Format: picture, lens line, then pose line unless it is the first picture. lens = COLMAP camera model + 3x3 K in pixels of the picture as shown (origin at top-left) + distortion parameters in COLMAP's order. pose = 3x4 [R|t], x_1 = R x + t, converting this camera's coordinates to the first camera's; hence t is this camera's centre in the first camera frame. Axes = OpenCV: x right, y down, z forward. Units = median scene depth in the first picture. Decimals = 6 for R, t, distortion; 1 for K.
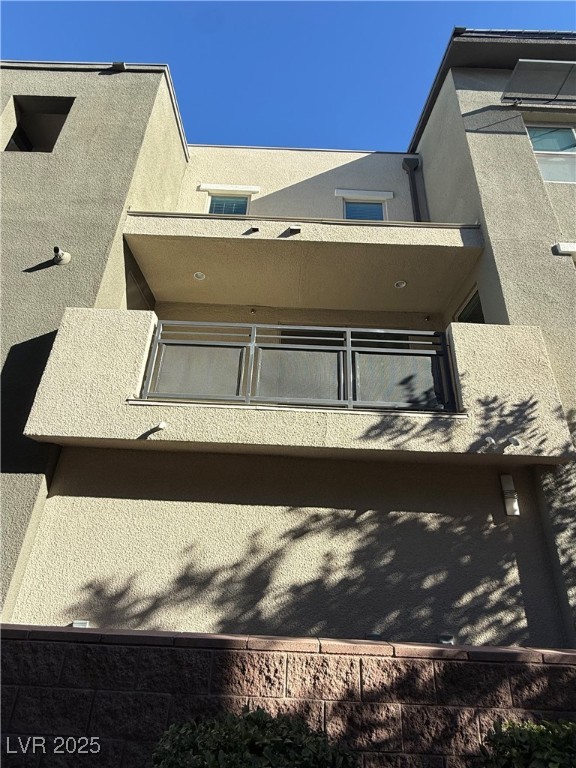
lens RADIAL K [[391.2, 0, 288.0], [0, 391.2, 384.2], [0, 0, 1]] dist [-0.005184, 0.000710]
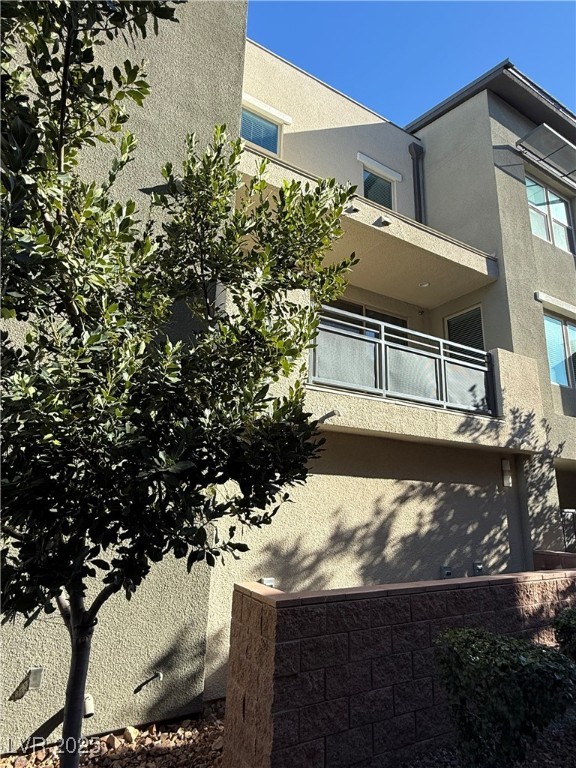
lens RADIAL K [[451.9, 0, 288.3], [0, 451.9, 384.1], [0, 0, 1]] dist [-0.001013, -0.001838]
pose [[0.864375, 0.109366, 0.490811, -1.077894], [-0.201137, 0.969775, 0.138133, -0.121061], [-0.460869, -0.218119, 0.860246, -0.034013]]
